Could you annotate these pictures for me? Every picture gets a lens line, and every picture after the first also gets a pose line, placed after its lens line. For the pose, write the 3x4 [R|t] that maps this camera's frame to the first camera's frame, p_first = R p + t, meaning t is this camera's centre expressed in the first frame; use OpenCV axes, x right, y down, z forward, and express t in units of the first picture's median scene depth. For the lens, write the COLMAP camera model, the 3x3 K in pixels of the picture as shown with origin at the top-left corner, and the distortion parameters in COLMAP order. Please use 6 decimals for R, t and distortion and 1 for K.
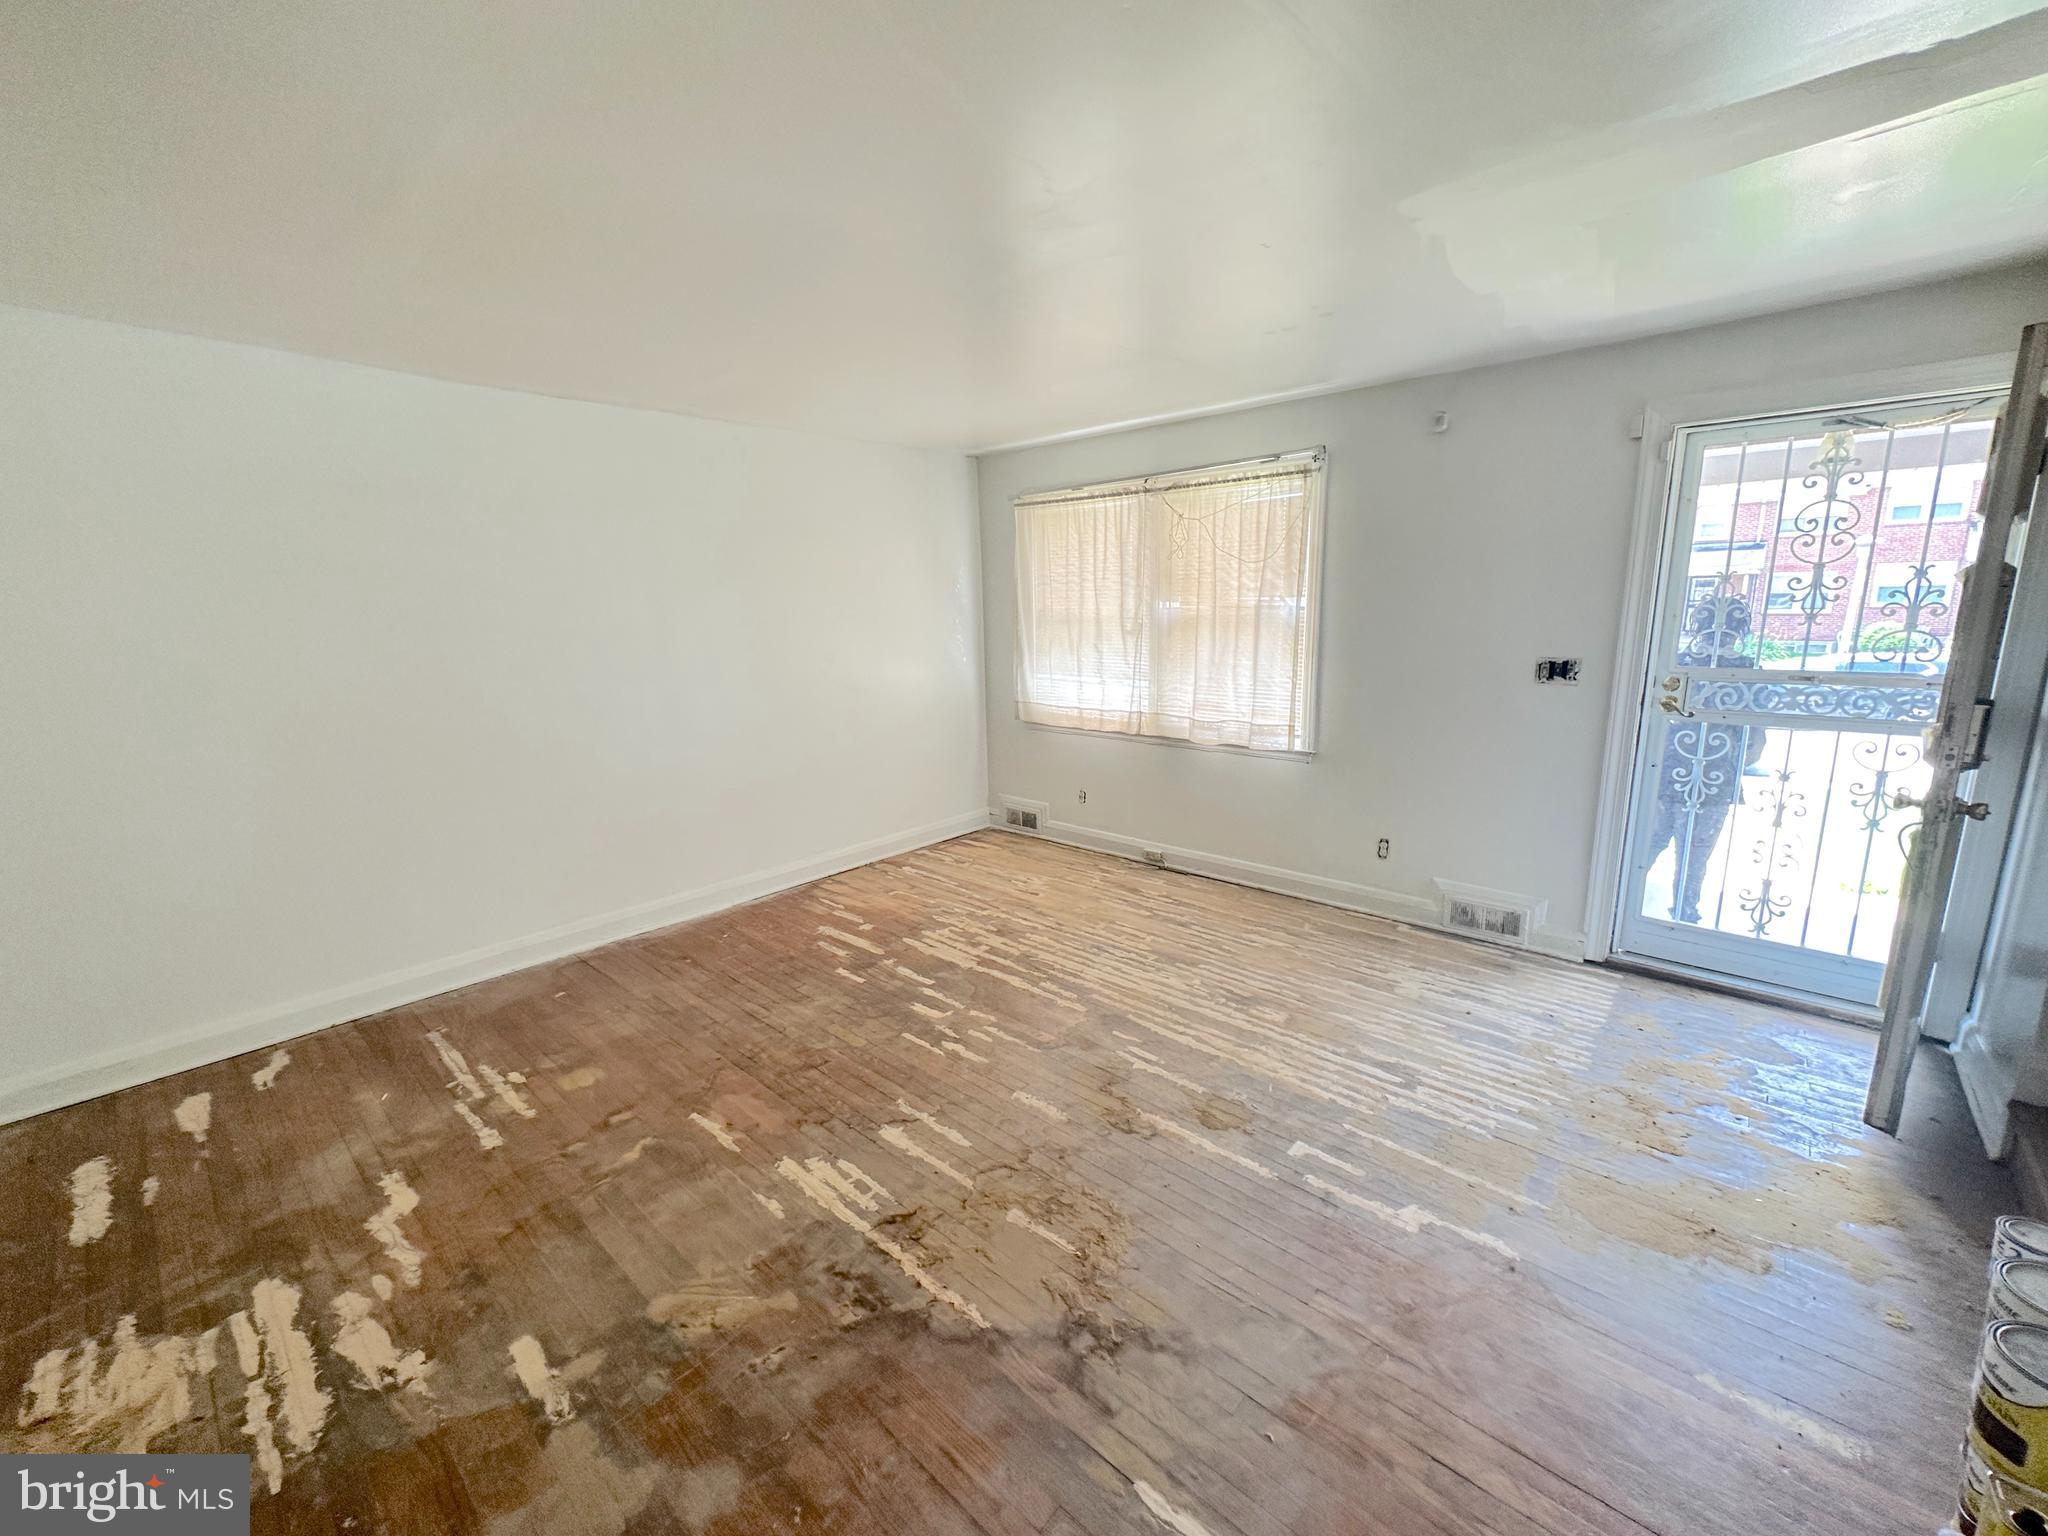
lens RADIAL K [[815.6, 0, 1024.0], [0, 815.6, 768.0], [0, 0, 1]] dist [-0.001999, 0.000148]
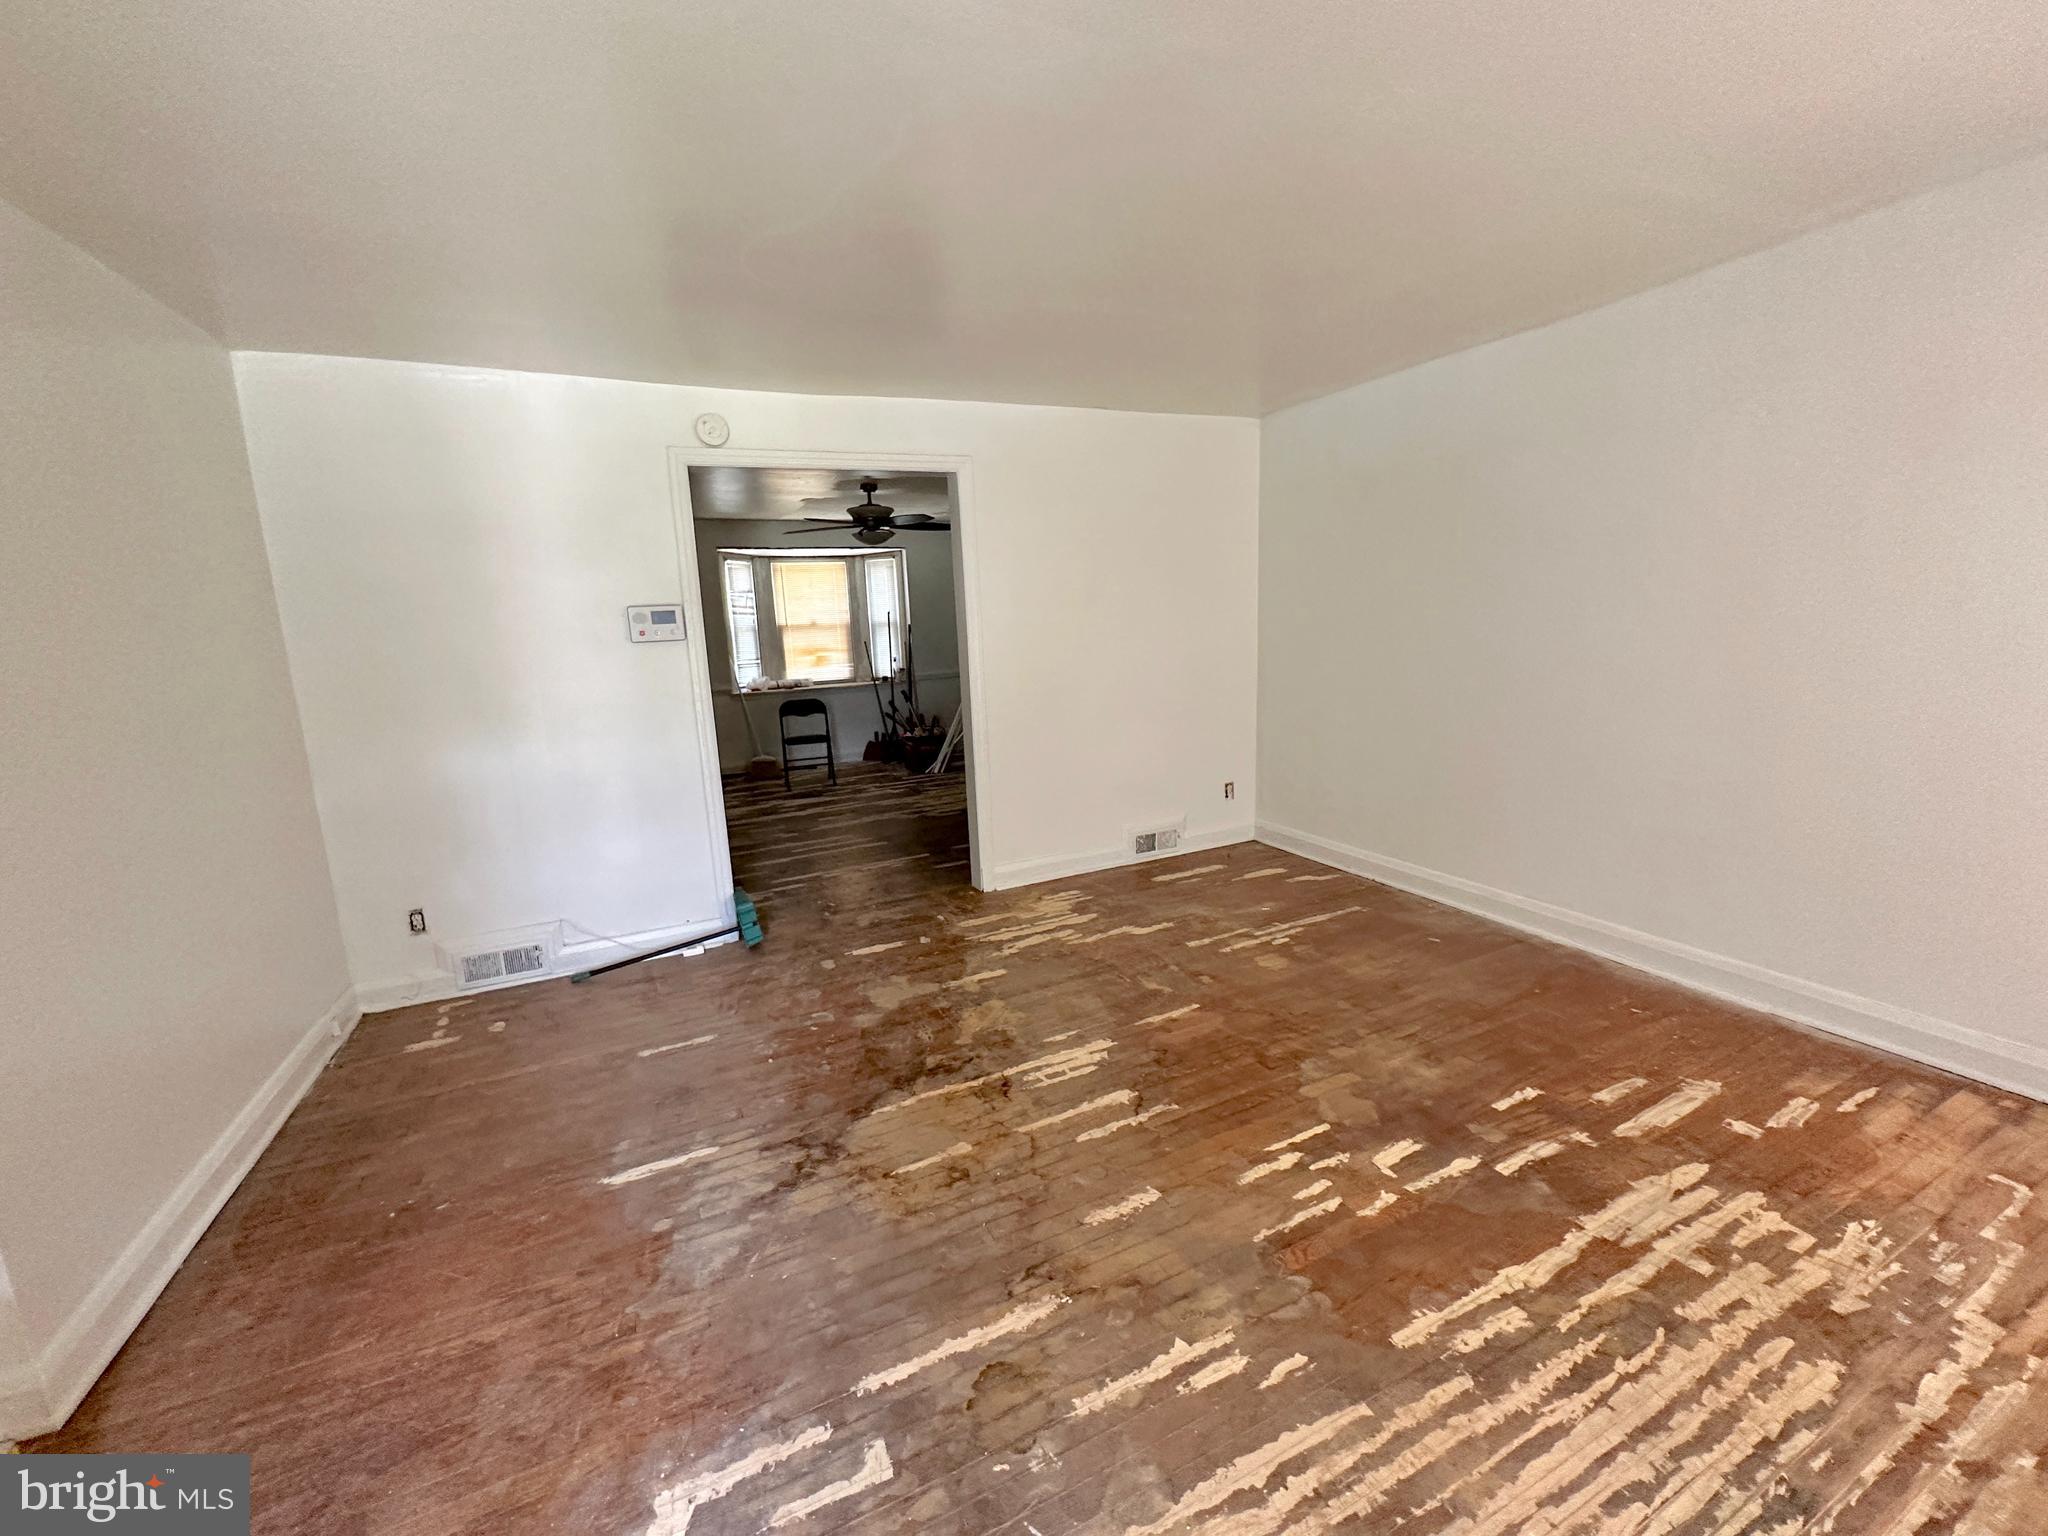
lens RADIAL K [[815.6, 0, 1024.0], [0, 815.6, 768.0], [0, 0, 1]] dist [-0.001999, 0.000148]
pose [[-0.382482, 0.203930, -0.901177, 0.677427], [-0.130505, 0.953637, 0.271190, -0.185240], [0.914700, 0.221333, -0.338135, 1.097136]]
